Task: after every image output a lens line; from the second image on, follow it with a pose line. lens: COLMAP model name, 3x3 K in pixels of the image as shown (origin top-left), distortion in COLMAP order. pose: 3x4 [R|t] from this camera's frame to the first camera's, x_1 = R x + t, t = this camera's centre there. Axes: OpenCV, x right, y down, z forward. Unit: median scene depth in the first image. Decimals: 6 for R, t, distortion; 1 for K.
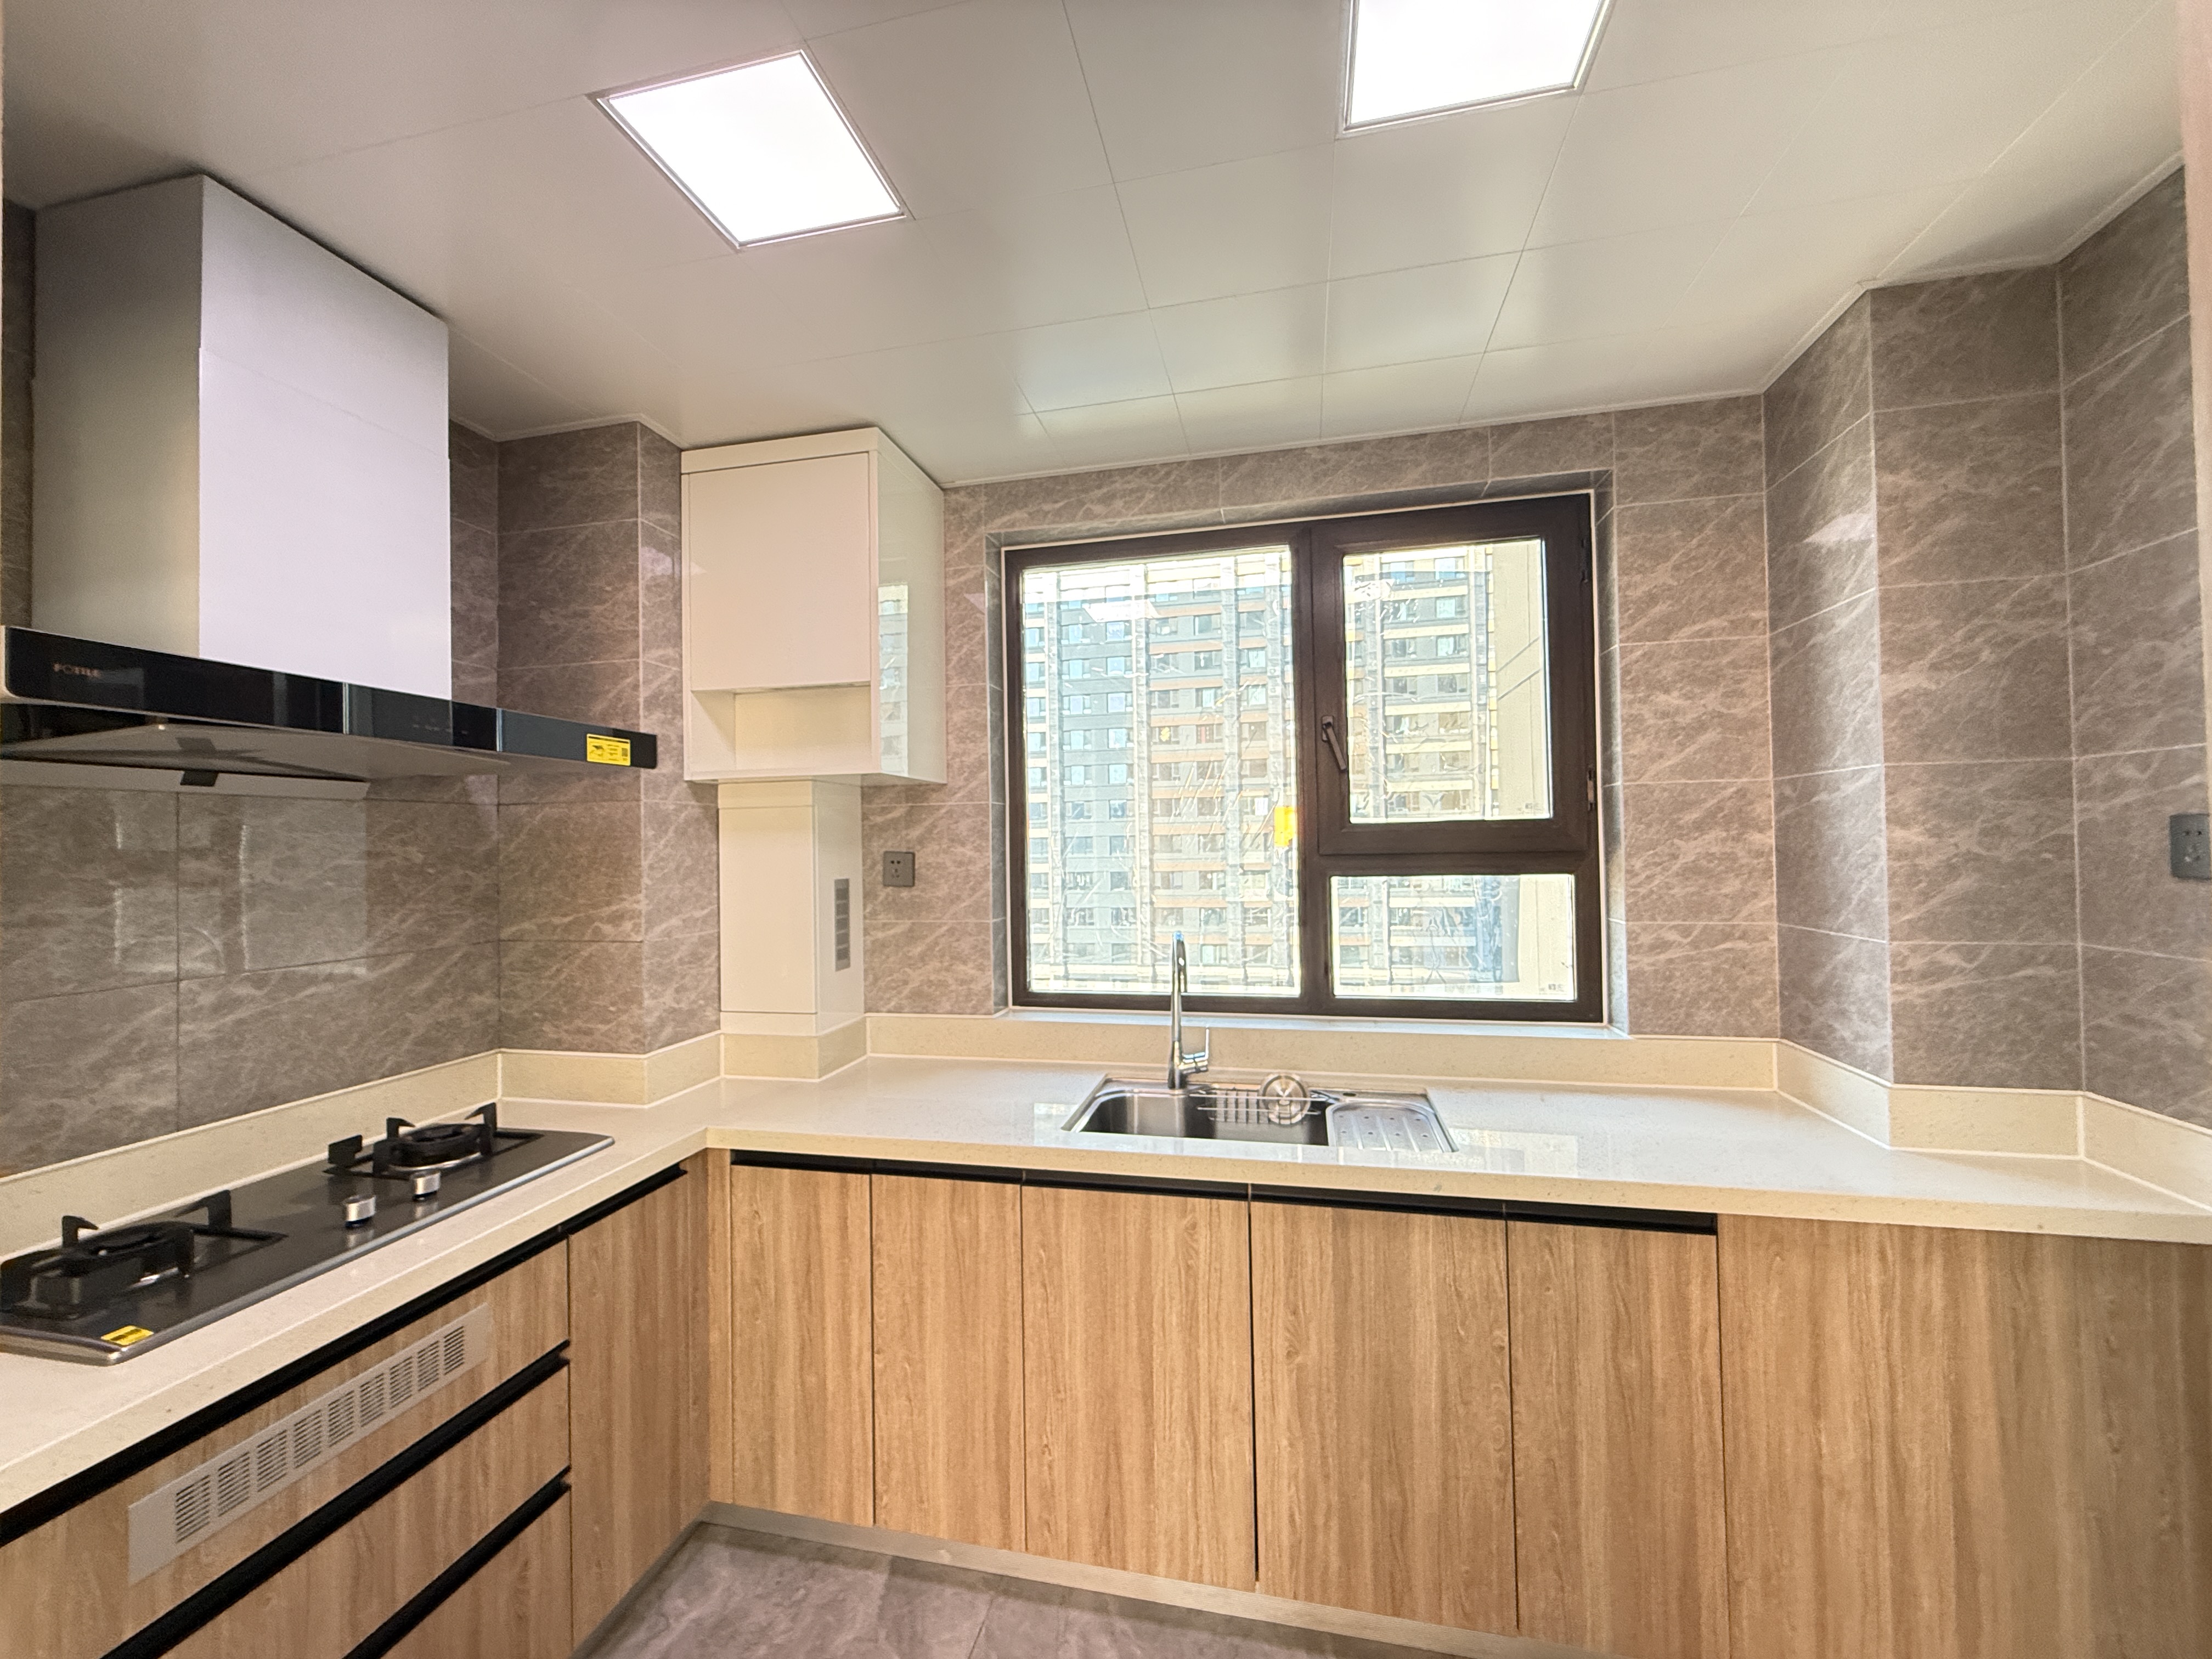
lens RADIAL K [[879.2, 0, 1098.2], [0, 879.2, 832.9], [0, 0, 1]] dist [-0.002298, -0.000381]
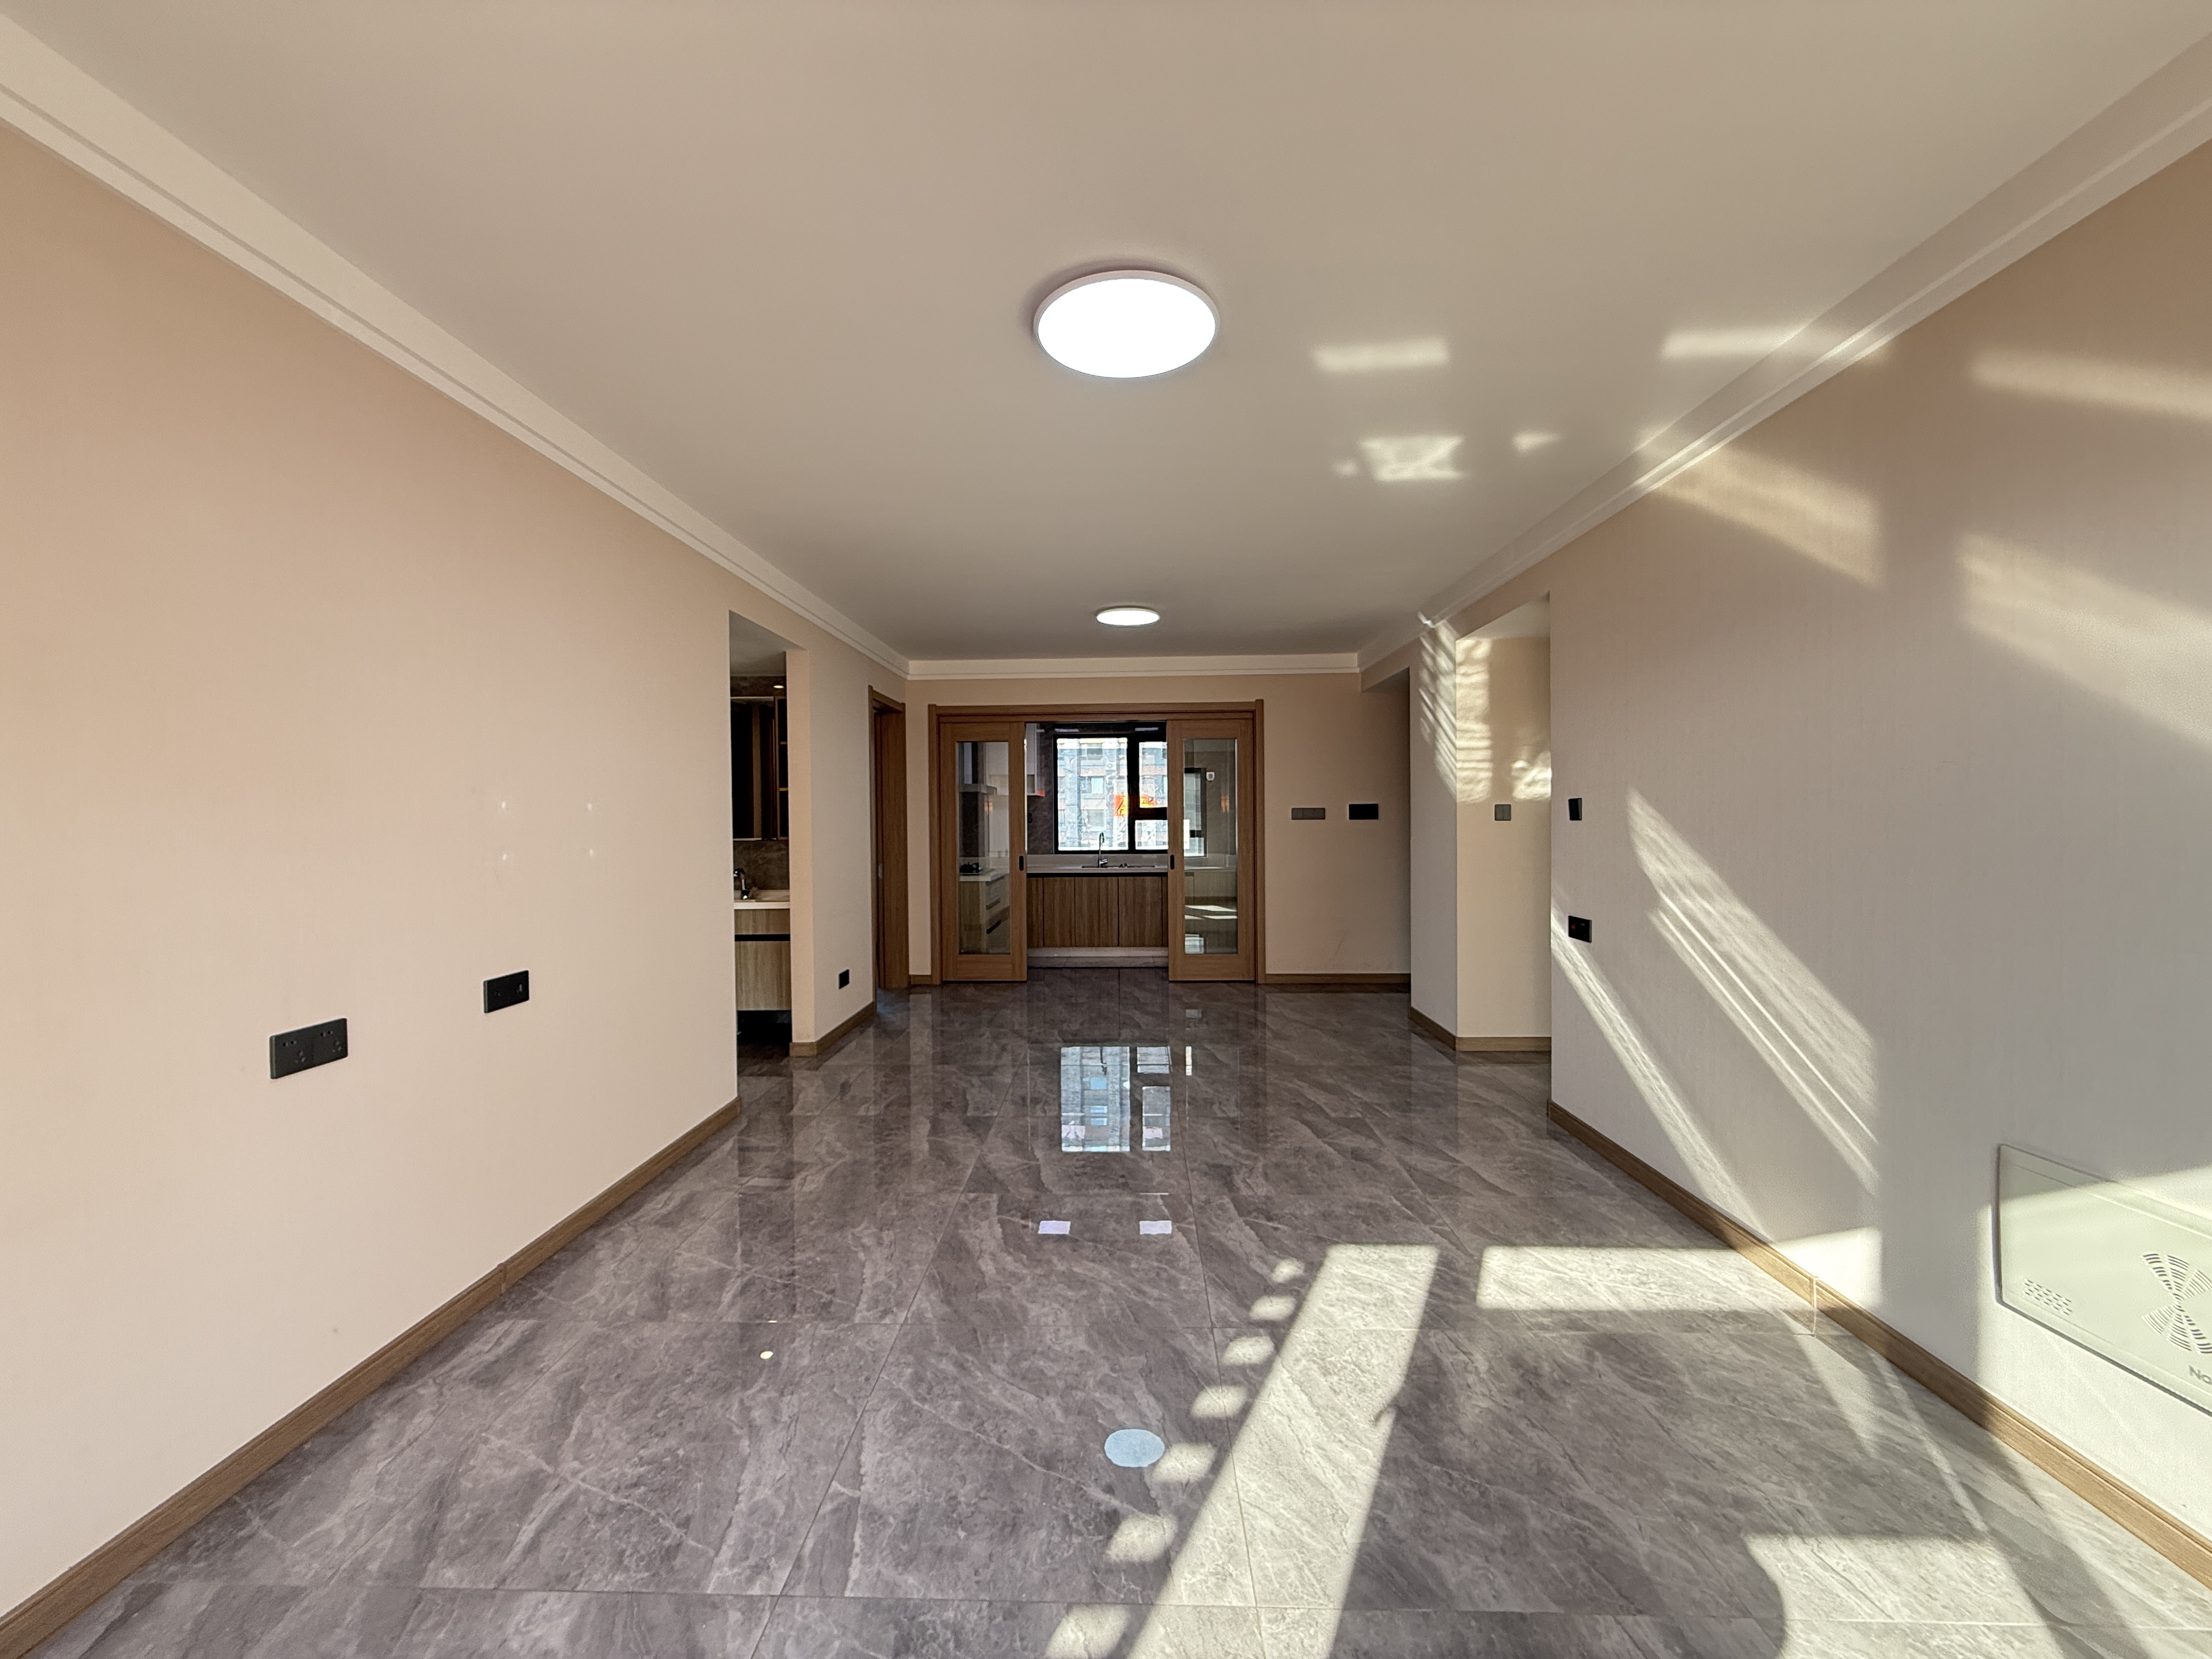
lens RADIAL K [[879.2, 0, 1098.2], [0, 879.2, 832.9], [0, 0, 1]] dist [-0.002298, -0.000381]
pose [[0.982574, 0.004518, 0.185818, -0.702326], [-0.010335, 0.999486, 0.030350, -0.013096], [-0.185585, -0.031741, 0.982115, -3.137124]]
